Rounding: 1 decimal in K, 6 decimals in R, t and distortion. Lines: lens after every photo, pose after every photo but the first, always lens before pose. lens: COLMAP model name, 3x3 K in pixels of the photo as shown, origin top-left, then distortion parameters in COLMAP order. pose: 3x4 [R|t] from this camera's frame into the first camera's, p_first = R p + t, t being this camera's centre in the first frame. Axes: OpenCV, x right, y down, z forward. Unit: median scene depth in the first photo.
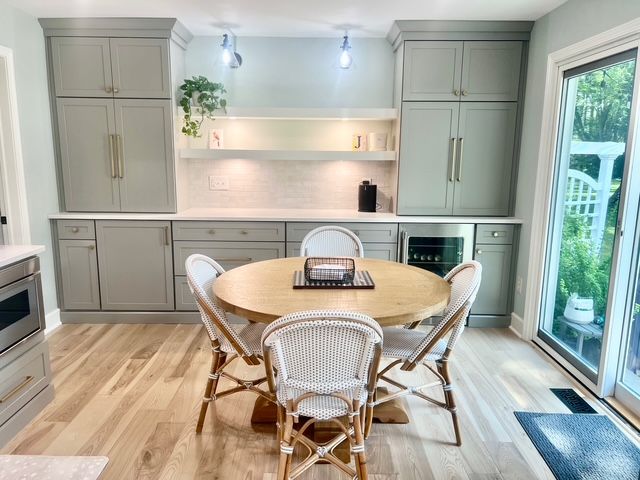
lens RADIAL K [[484.2, 0, 317.2], [0, 484.2, 241.3], [0, 0, 1]] dist [0.006778, -0.005671]
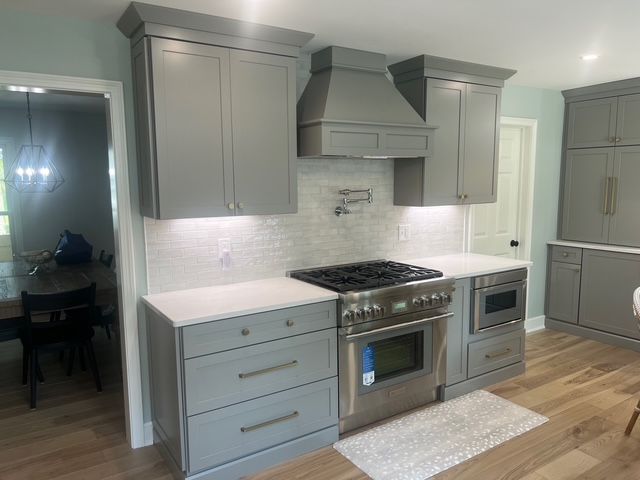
lens RADIAL K [[484.2, 0, 318.6], [0, 484.2, 241.0], [0, 0, 1]] dist [0.006778, -0.005671]
pose [[0.545120, 0.091988, -0.833296, 0.204142], [-0.138992, 0.990123, 0.018376, 0.007114], [0.826756, 0.105805, 0.552521, -0.230481]]
